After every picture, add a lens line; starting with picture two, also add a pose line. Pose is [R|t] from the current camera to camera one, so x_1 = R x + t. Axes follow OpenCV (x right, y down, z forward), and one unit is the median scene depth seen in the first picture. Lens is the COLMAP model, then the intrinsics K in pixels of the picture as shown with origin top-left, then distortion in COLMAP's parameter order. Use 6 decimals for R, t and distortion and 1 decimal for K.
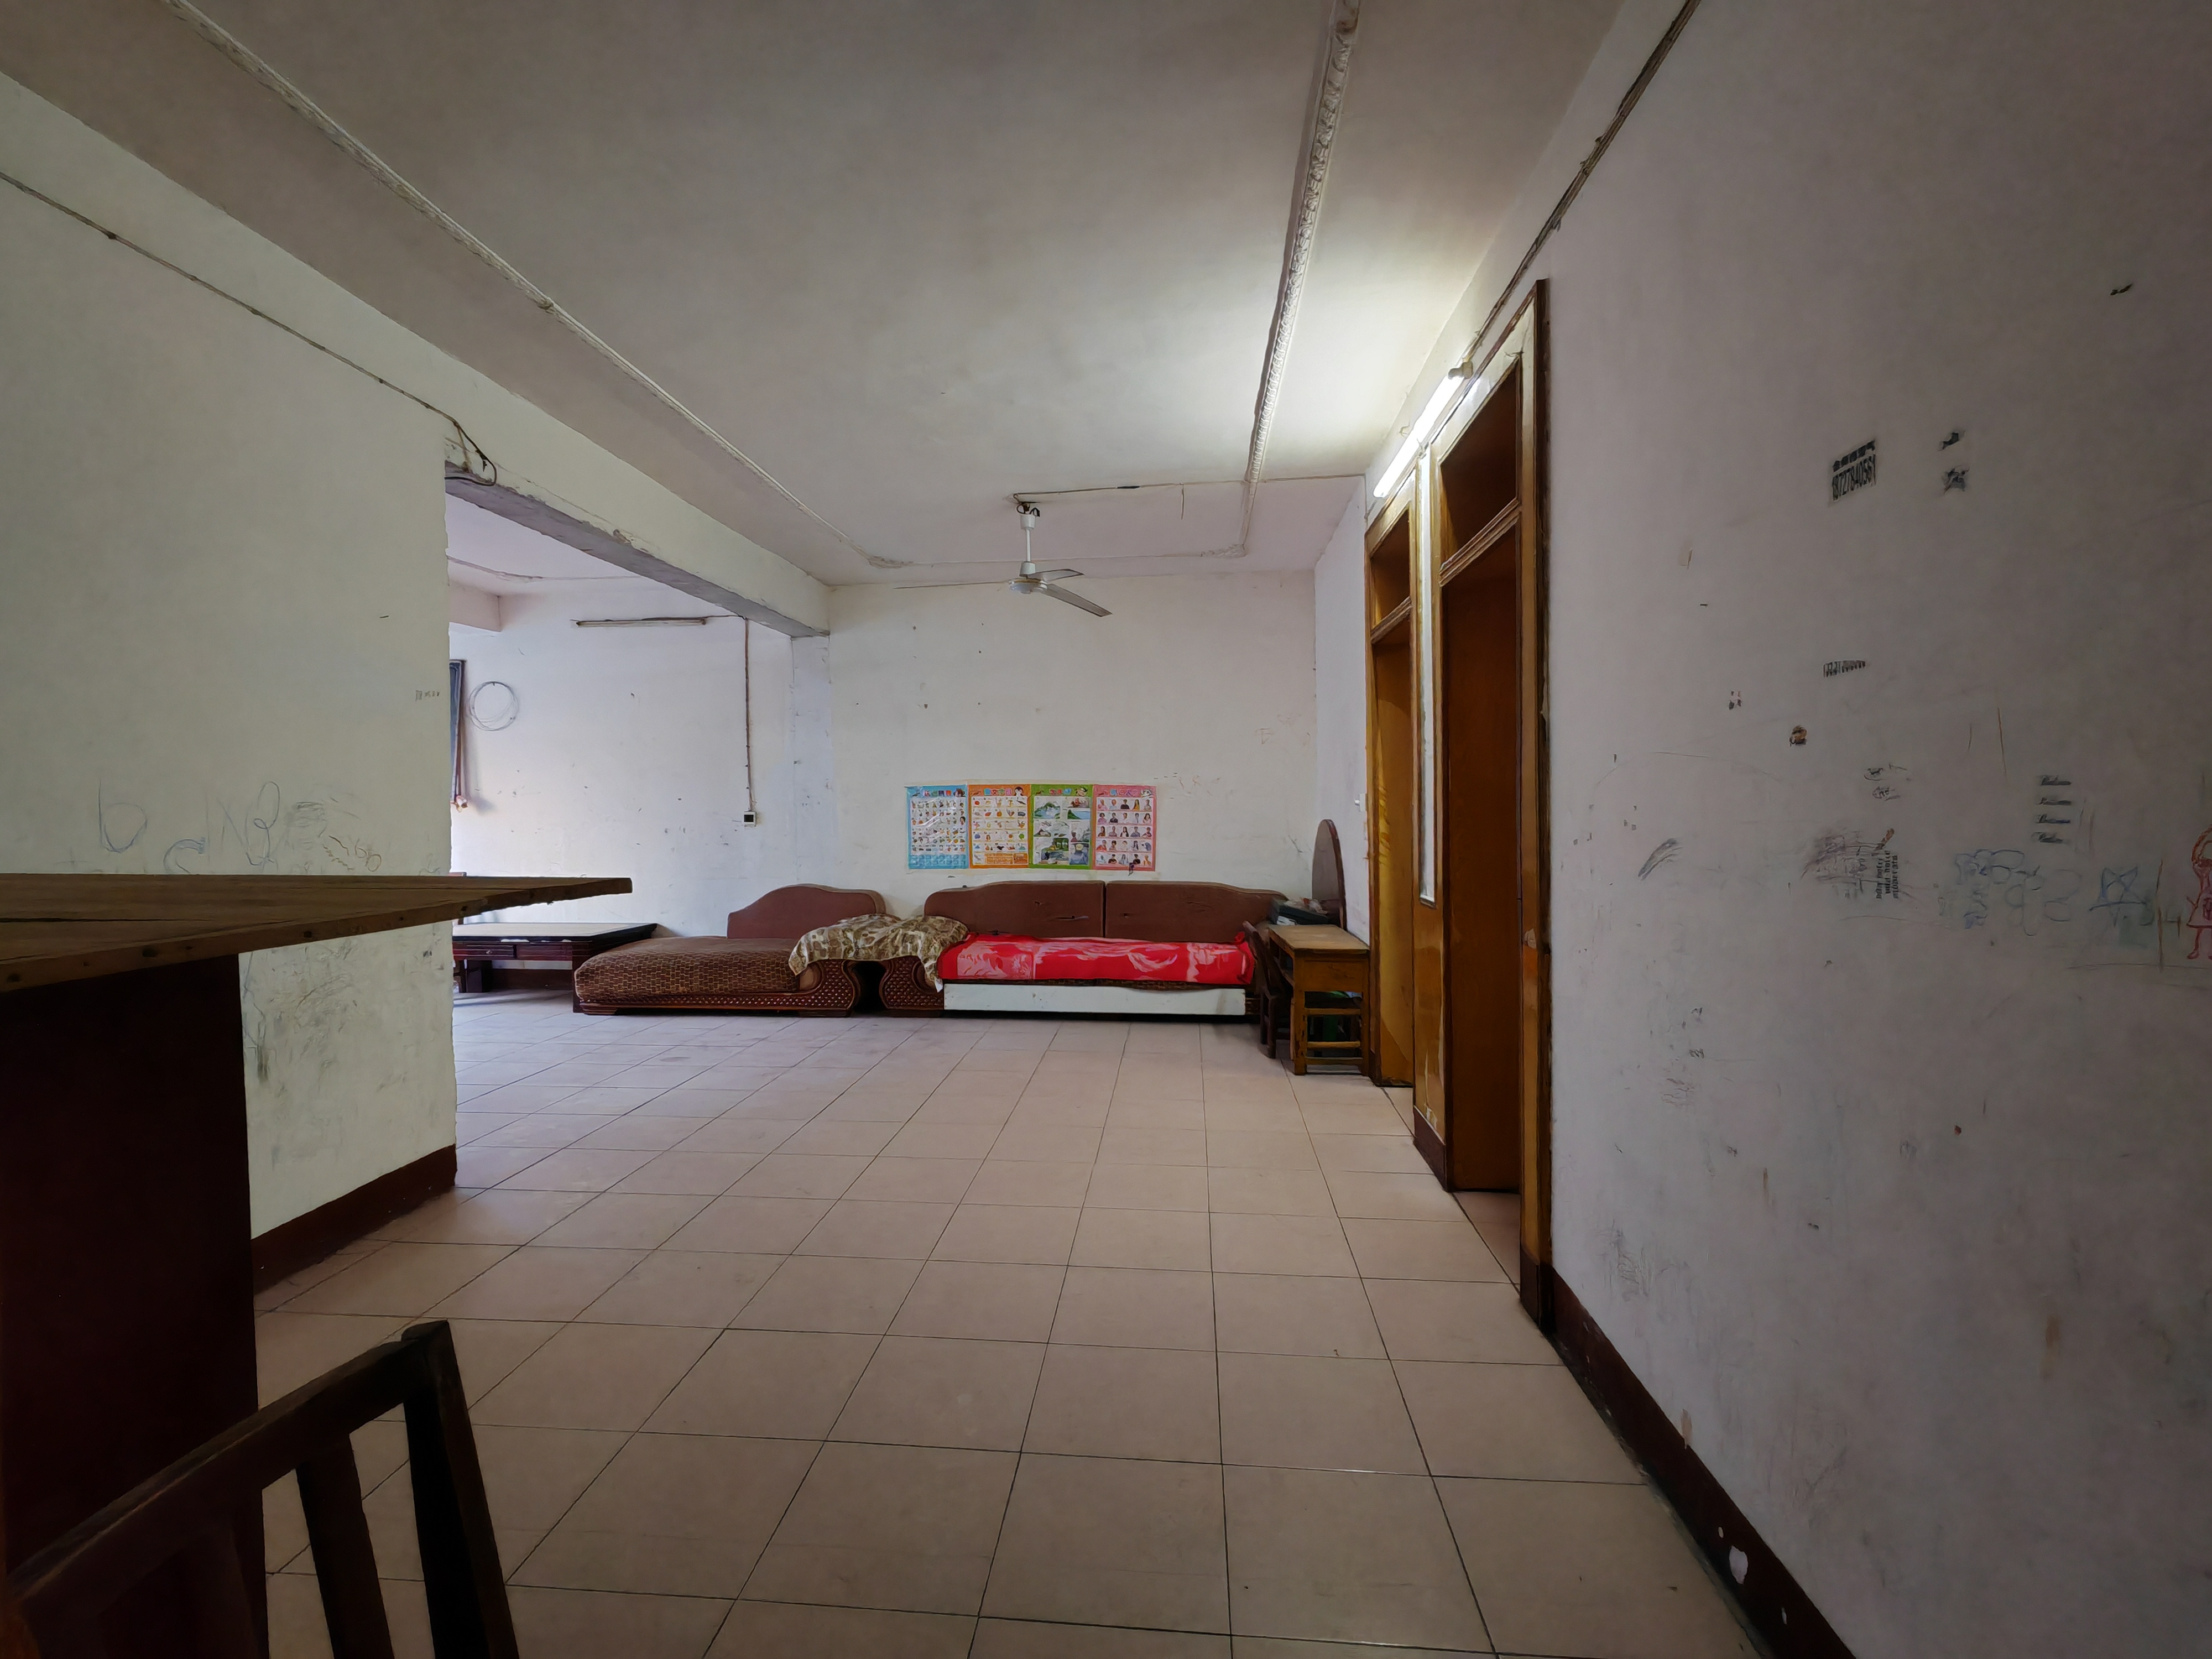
lens RADIAL K [[995.7, 0, 1102.1], [0, 995.7, 830.1], [0, 0, 1]] dist [0.002958, 0.000703]
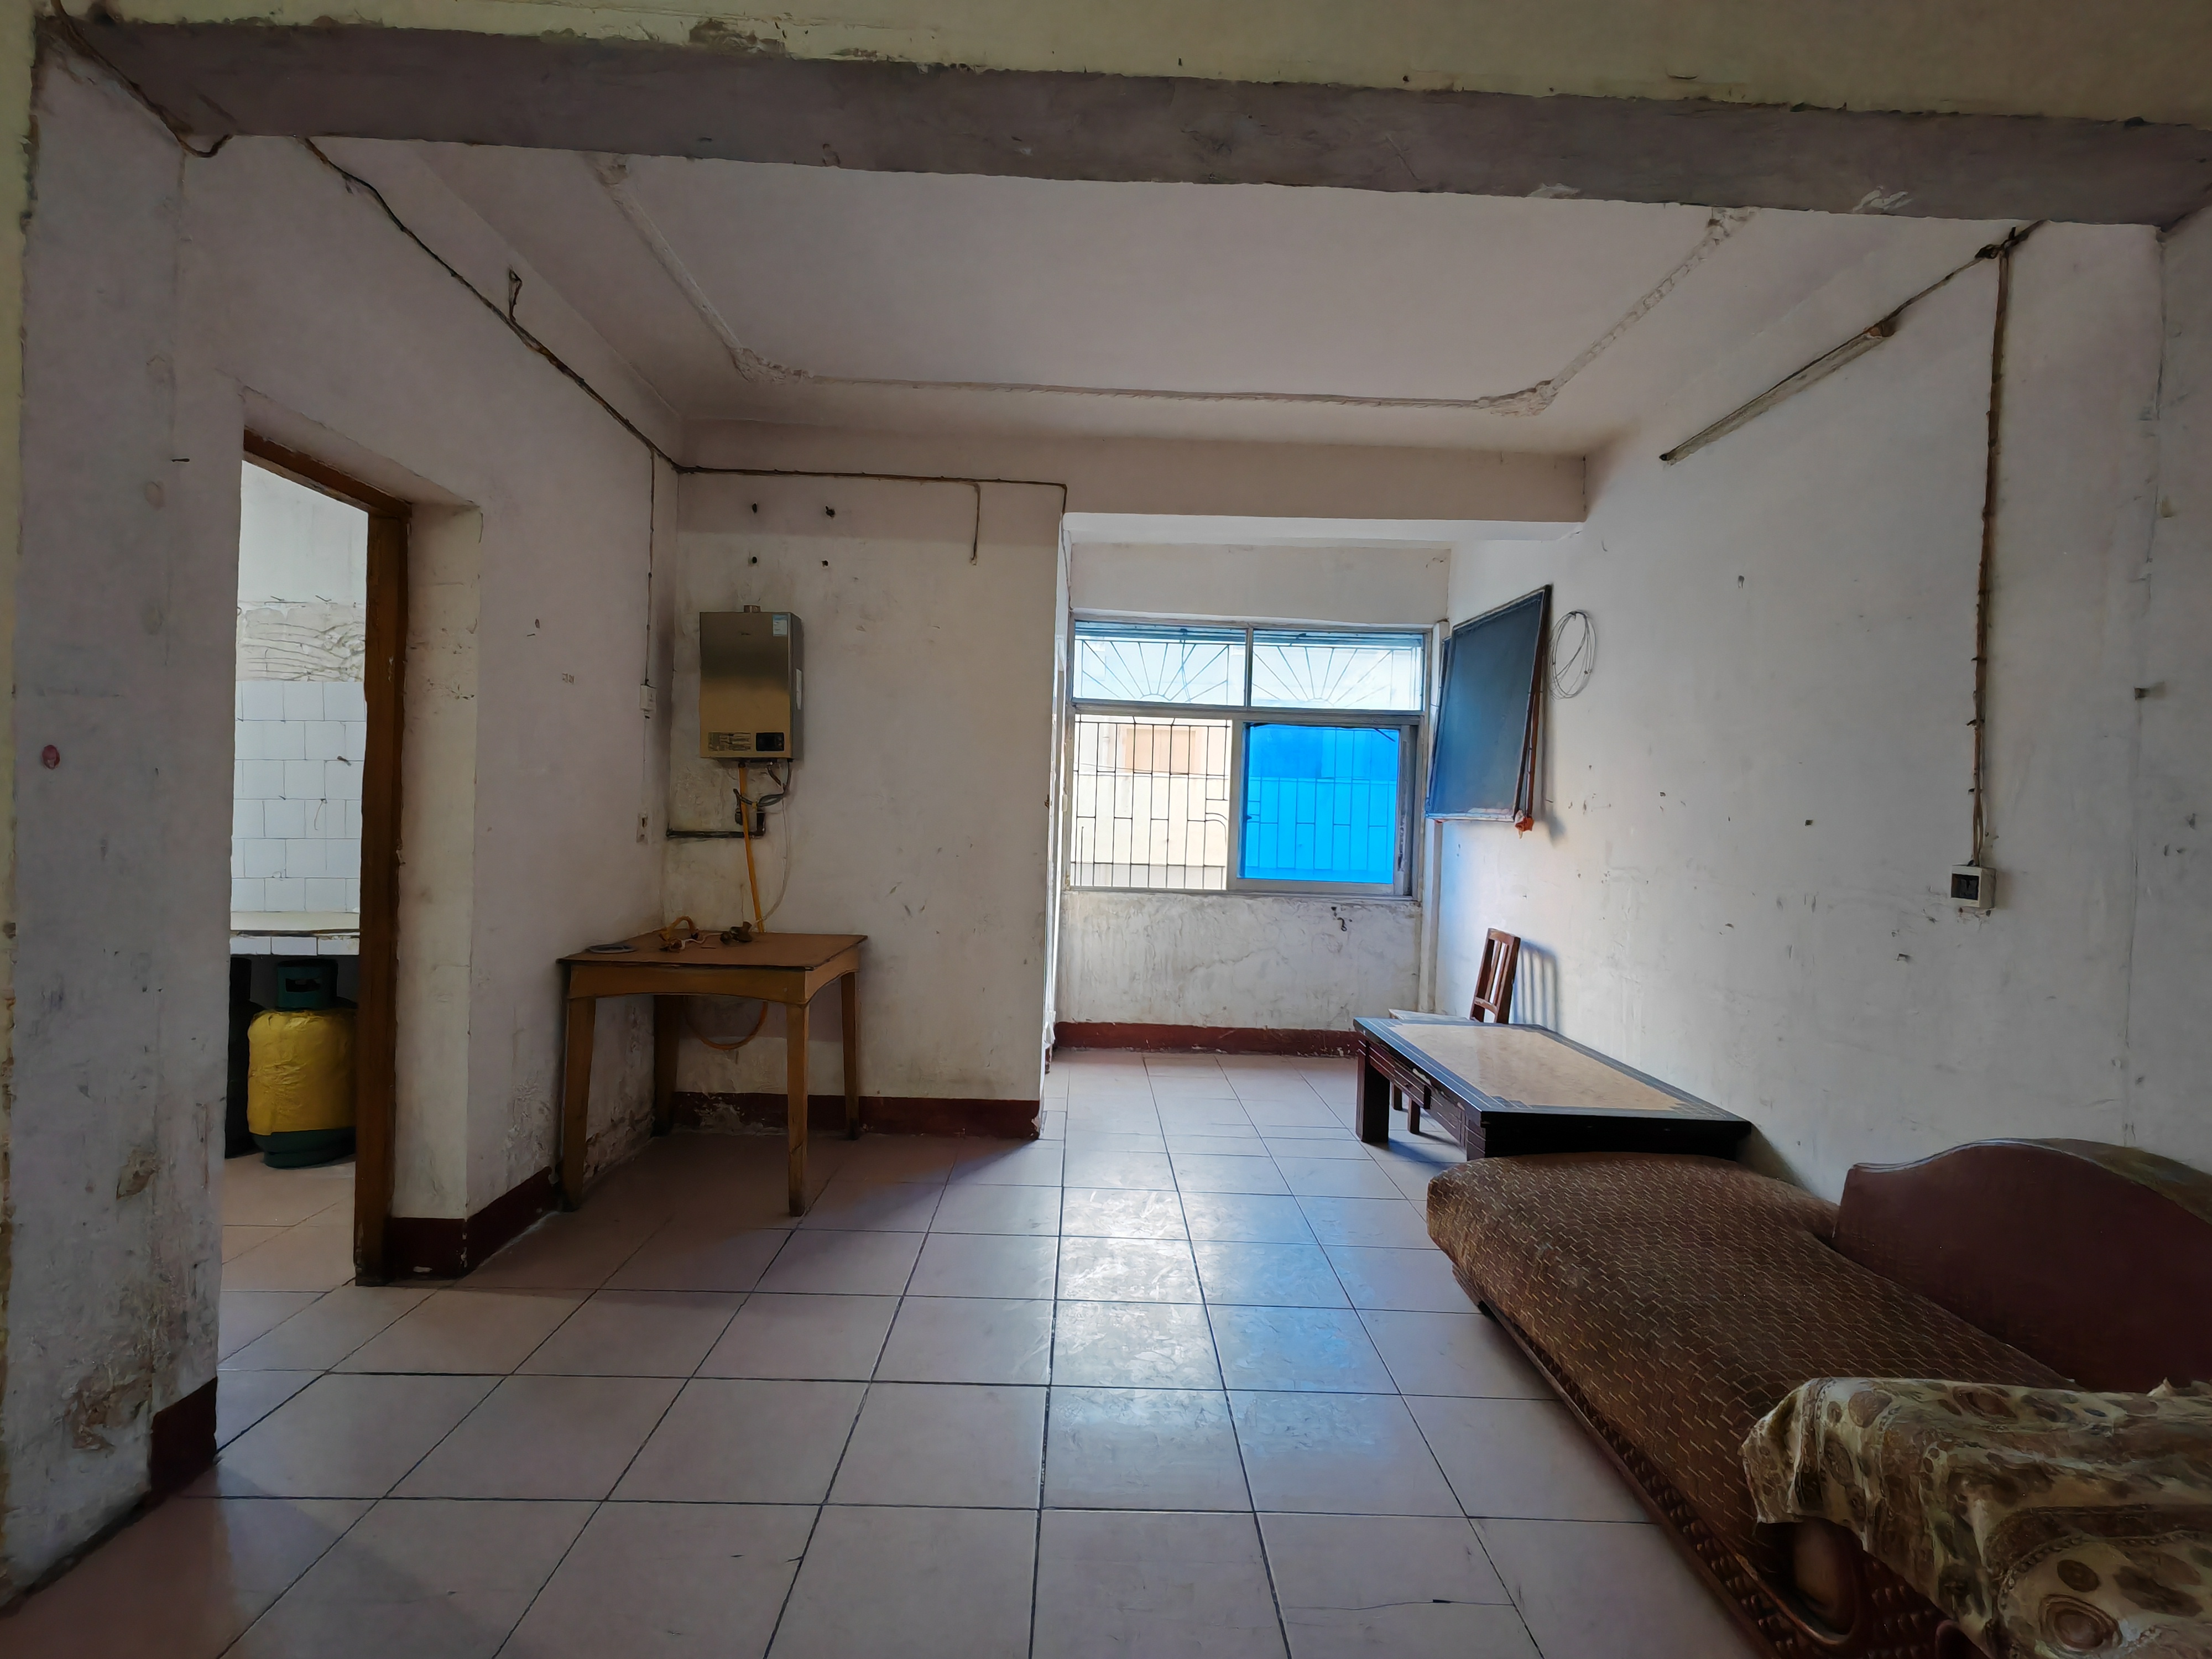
lens RADIAL K [[995.7, 0, 1103.5], [0, 995.7, 832.3], [0, 0, 1]] dist [0.002958, 0.000703]
pose [[0.105586, 0.027854, -0.994020, -0.069374], [-0.060806, 0.997918, 0.021504, -0.019260], [0.992549, 0.058172, 0.107060, 0.694886]]
